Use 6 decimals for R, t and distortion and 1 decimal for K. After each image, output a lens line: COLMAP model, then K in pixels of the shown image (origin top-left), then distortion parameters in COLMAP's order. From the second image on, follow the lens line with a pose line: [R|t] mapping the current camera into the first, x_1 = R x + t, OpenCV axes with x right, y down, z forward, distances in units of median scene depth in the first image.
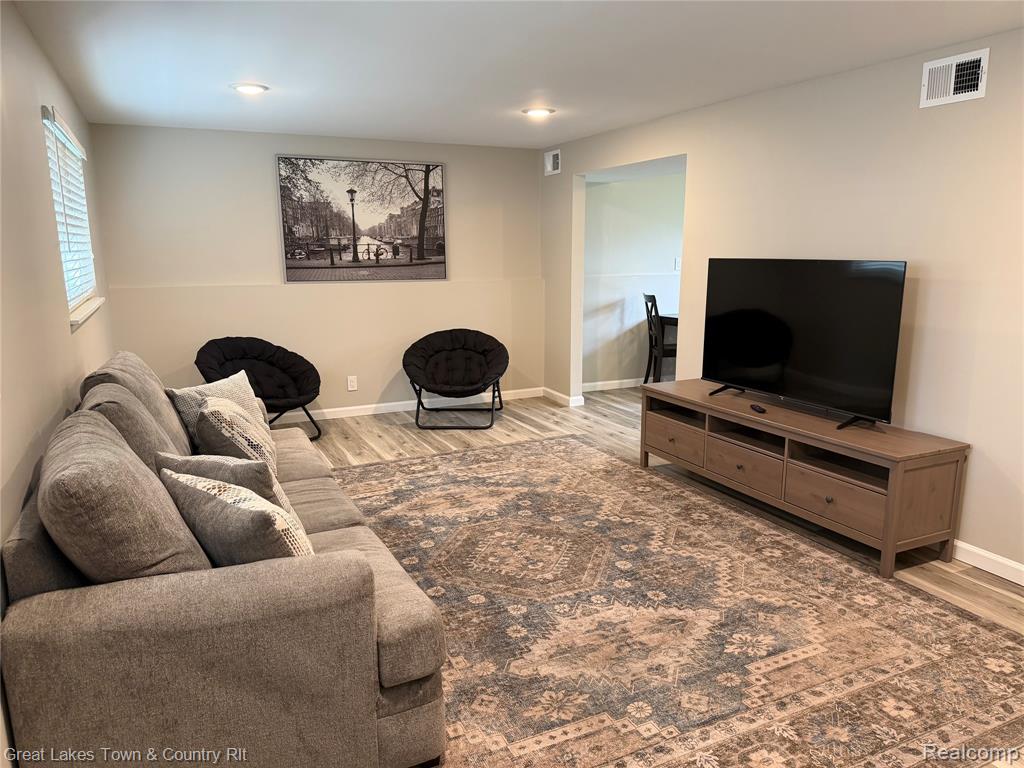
lens RADIAL K [[720.9, 0, 512.0], [0, 720.9, 384.0], [0, 0, 1]] dist [0.107171, -0.119071]
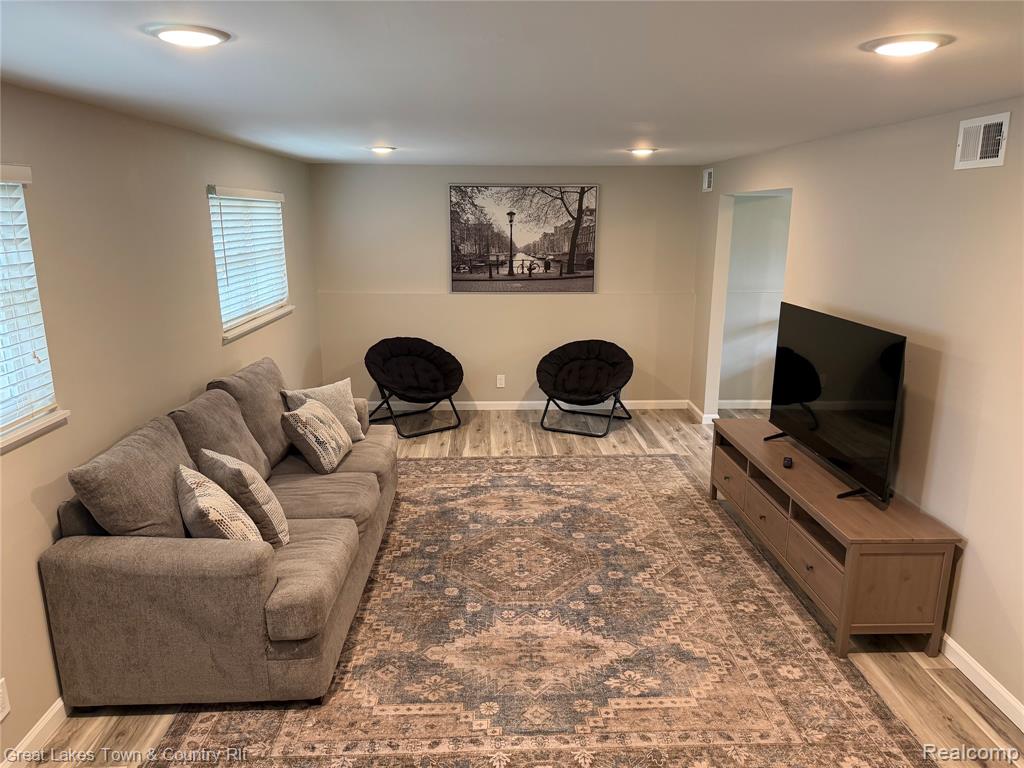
lens RADIAL K [[708.8, 0, 496.5], [0, 708.8, 384.8], [0, 0, 1]] dist [0.094179, -0.111398]
pose [[0.915895, 0.096911, -0.389543, 0.304665], [-0.082168, 0.995134, 0.054376, -0.081061], [0.392917, -0.017794, 0.919402, -0.045117]]
